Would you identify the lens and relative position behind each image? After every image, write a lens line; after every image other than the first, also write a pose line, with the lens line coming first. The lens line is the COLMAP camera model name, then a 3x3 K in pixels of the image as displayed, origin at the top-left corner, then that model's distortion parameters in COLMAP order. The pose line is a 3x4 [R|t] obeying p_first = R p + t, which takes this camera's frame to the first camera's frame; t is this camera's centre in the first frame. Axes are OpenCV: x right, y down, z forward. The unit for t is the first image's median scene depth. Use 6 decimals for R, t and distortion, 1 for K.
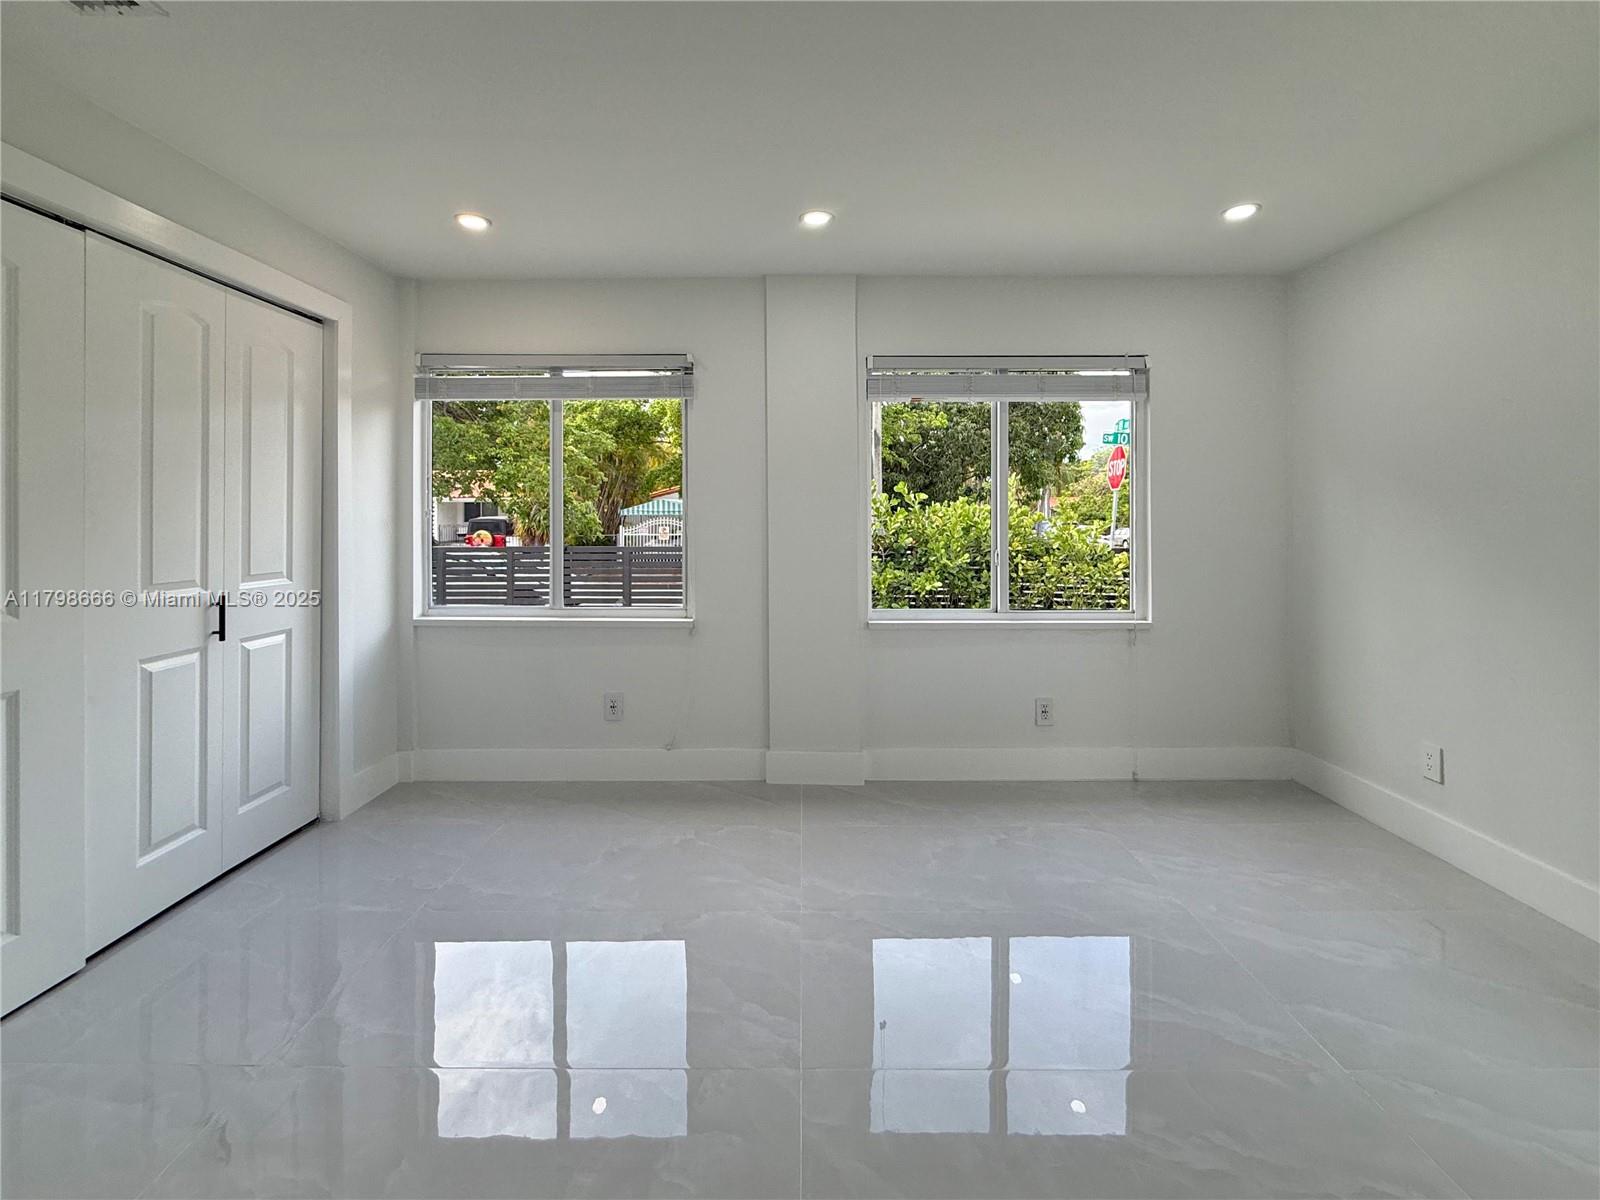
lens RADIAL K [[662.0, 0, 792.1], [0, 662.0, 515.0], [0, 0, 1]] dist [-0.005144, 0.000910]
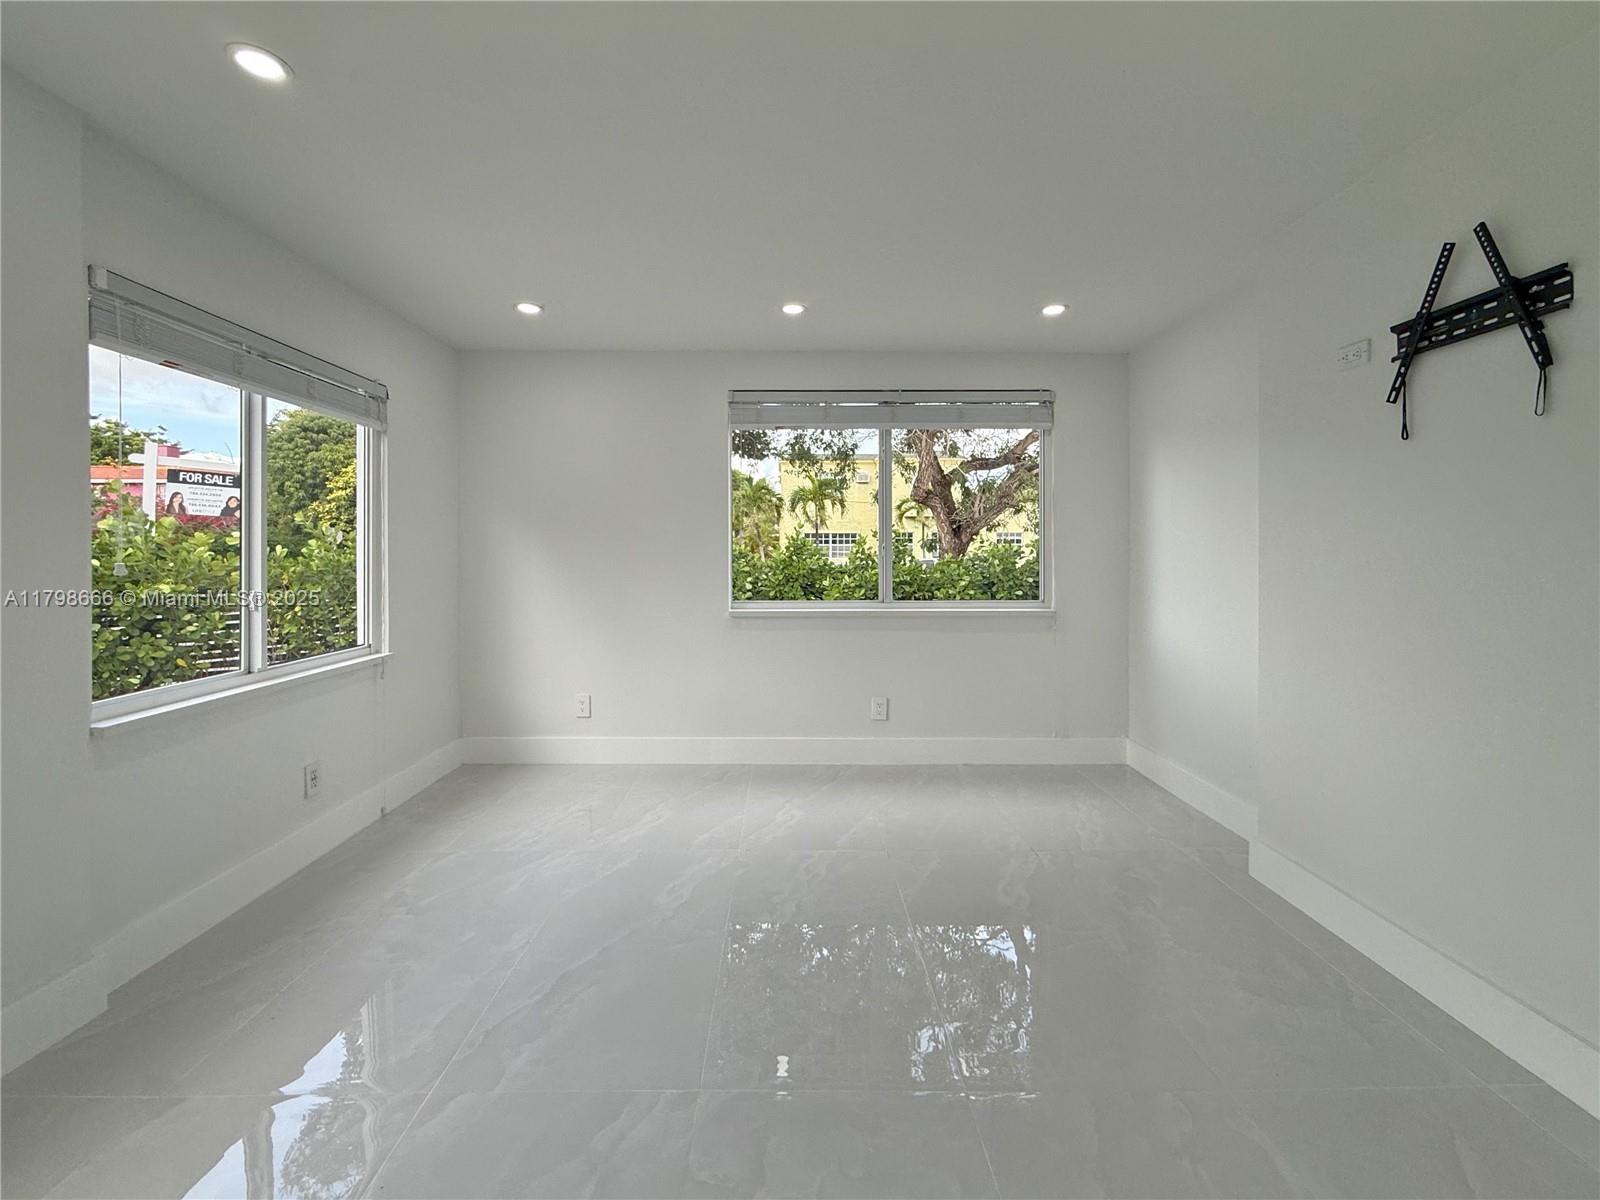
lens RADIAL K [[662.0, 0, 794.2], [0, 662.0, 550.6], [0, 0, 1]] dist [-0.005144, 0.000910]
pose [[-0.019221, 0.002526, 0.999812, -0.476976], [-0.011995, 0.999924, -0.002757, 0.002987], [-0.999743, -0.012045, -0.019190, 0.415955]]
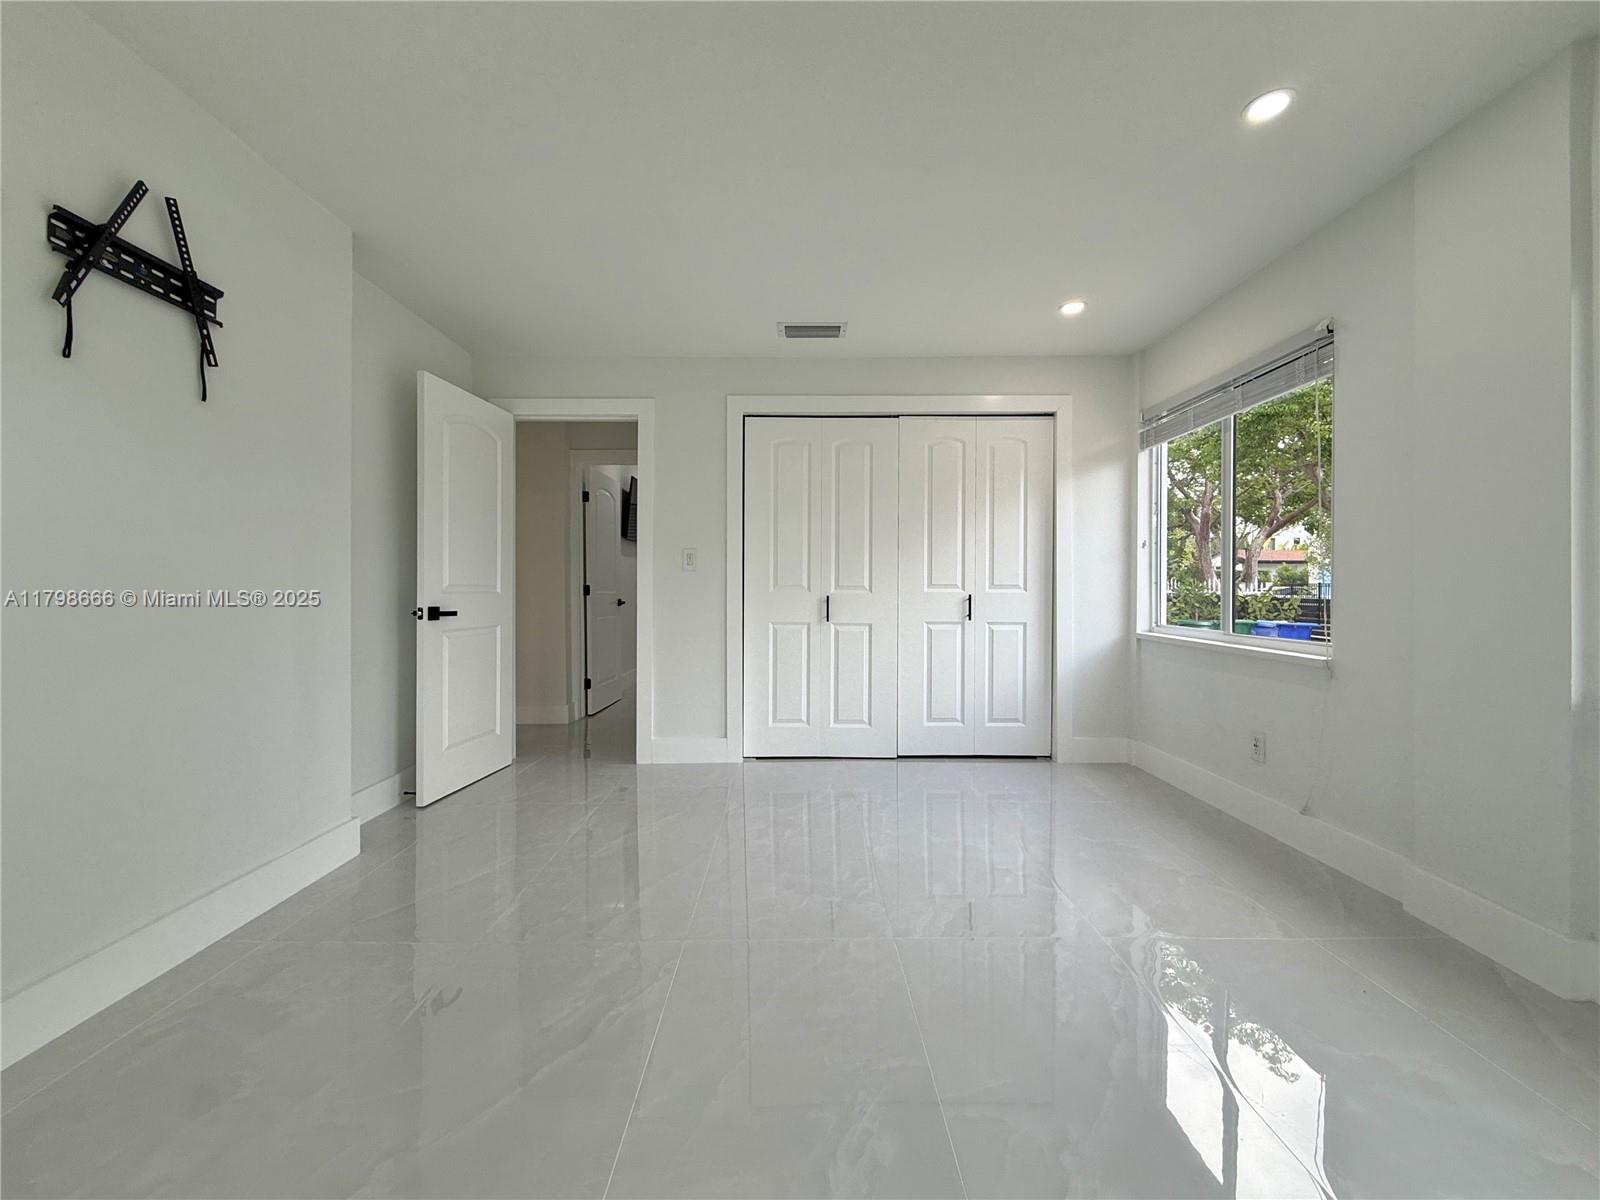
lens RADIAL K [[662.0, 0, 806.7], [0, 662.0, 588.8], [0, 0, 1]] dist [-0.005144, 0.000910]
pose [[0.021964, 0.004791, -0.999747, 0.631080], [0.009413, 0.999943, 0.004999, 0.066873], [0.999714, -0.009521, 0.021918, 0.378181]]
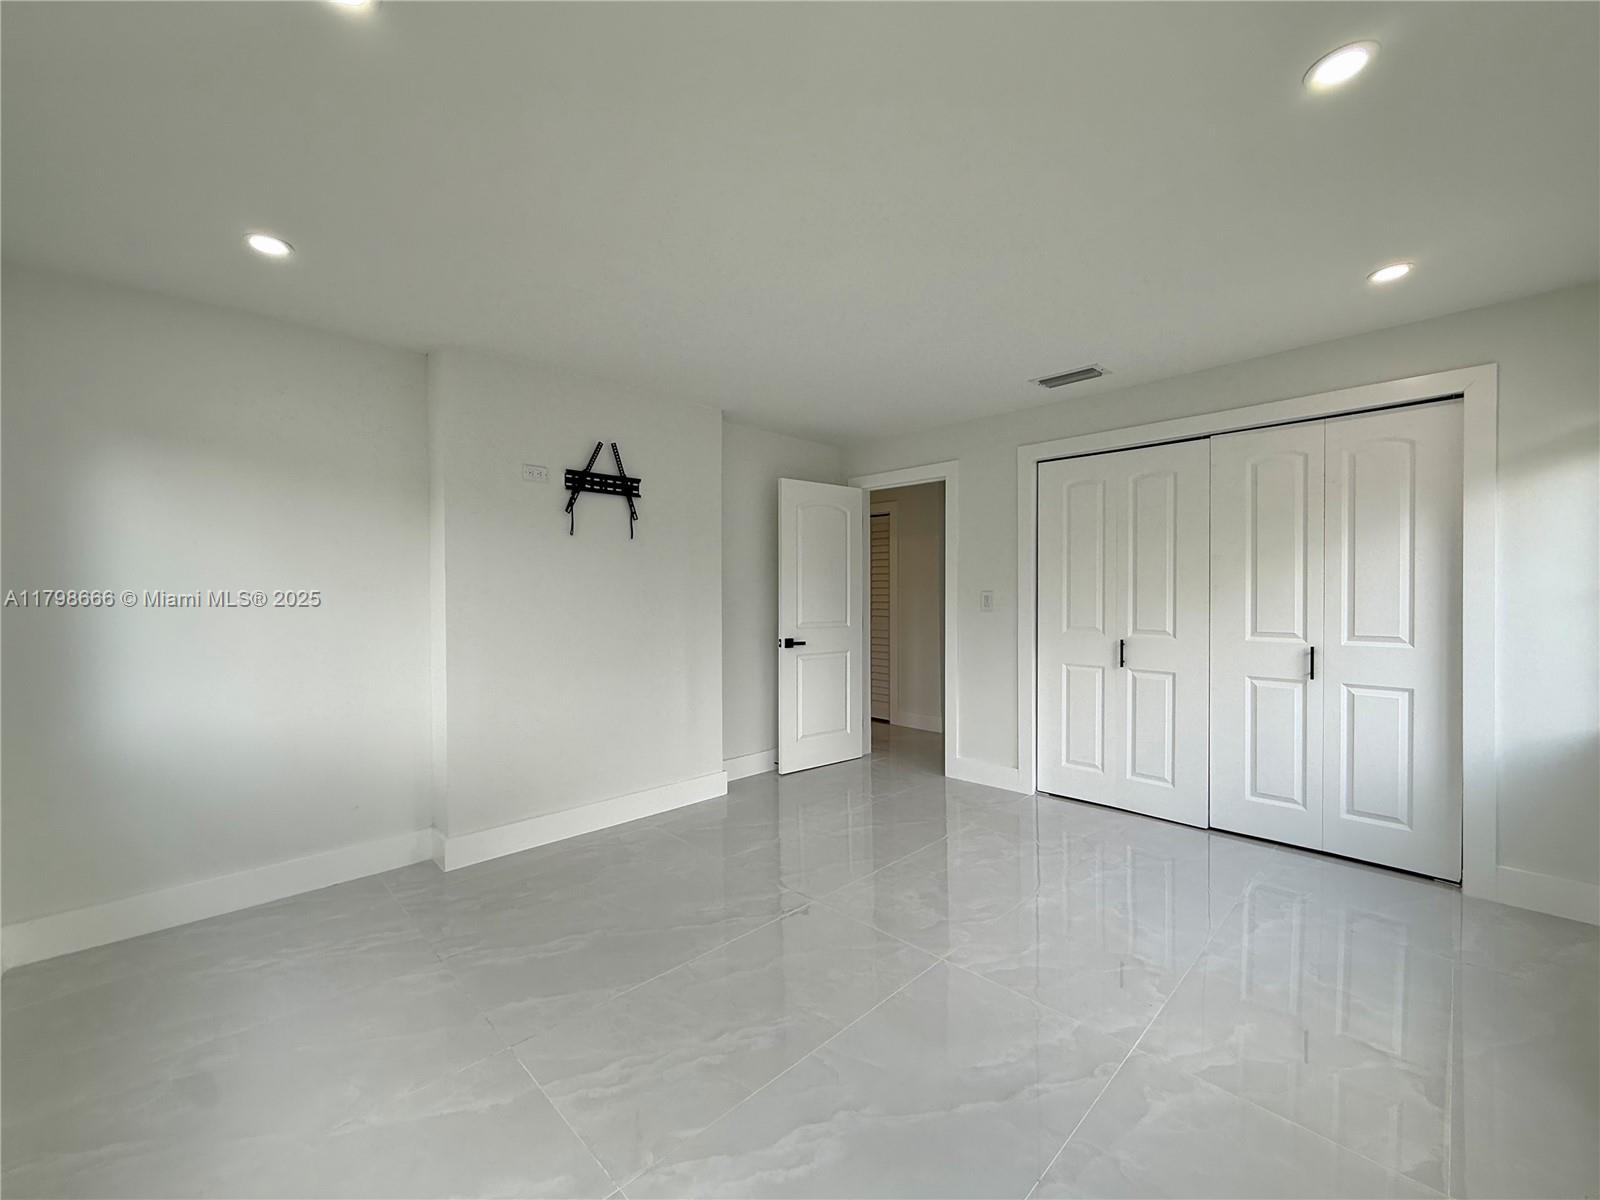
lens RADIAL K [[662.0, 0, 786.3], [0, 662.0, 591.5], [0, 0, 1]] dist [-0.005144, 0.000910]
pose [[-0.717540, 0.009258, -0.696456, 0.638389], [0.015980, 0.999867, -0.003174, -0.005630], [0.696334, -0.013407, -0.717593, 0.878210]]
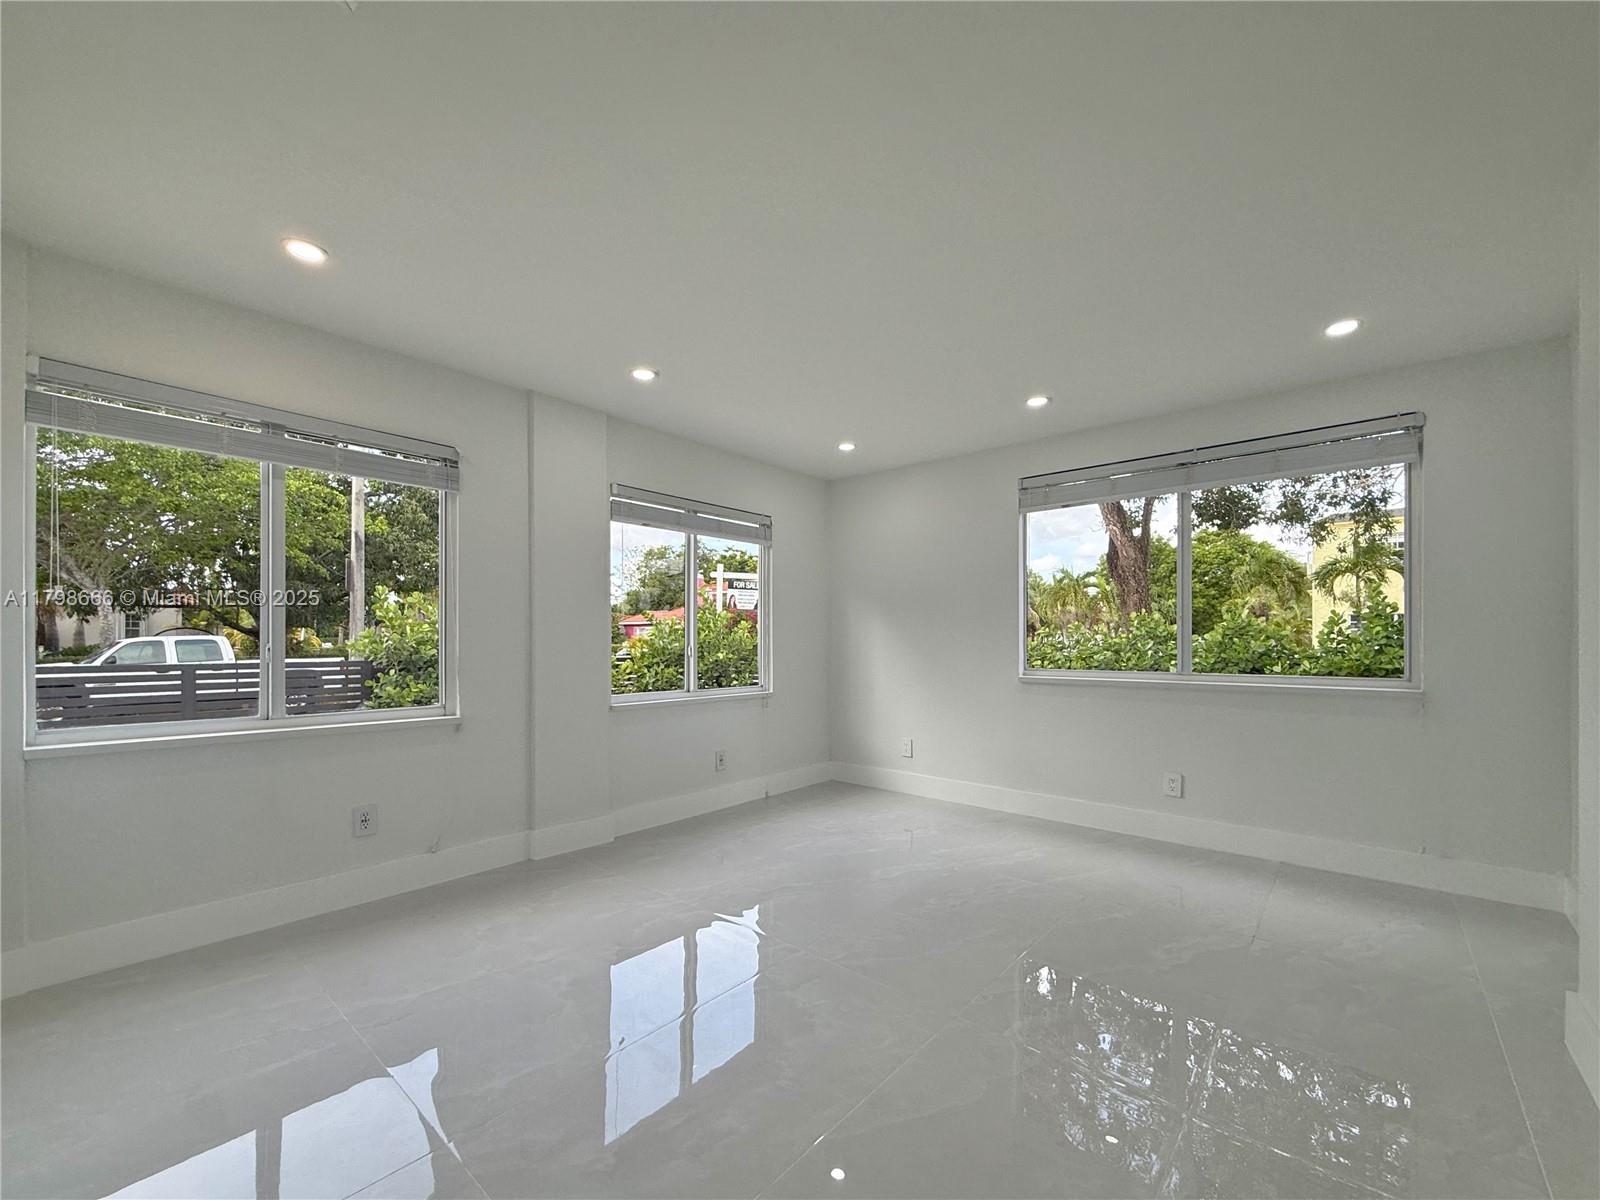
lens RADIAL K [[662.0, 0, 795.6], [0, 662.0, 637.1], [0, 0, 1]] dist [-0.005144, 0.000910]
pose [[0.651885, 0.004552, 0.758304, -0.586017], [-0.010185, 0.999944, 0.002754, 0.032170], [-0.758249, -0.009519, 0.651895, -0.027728]]
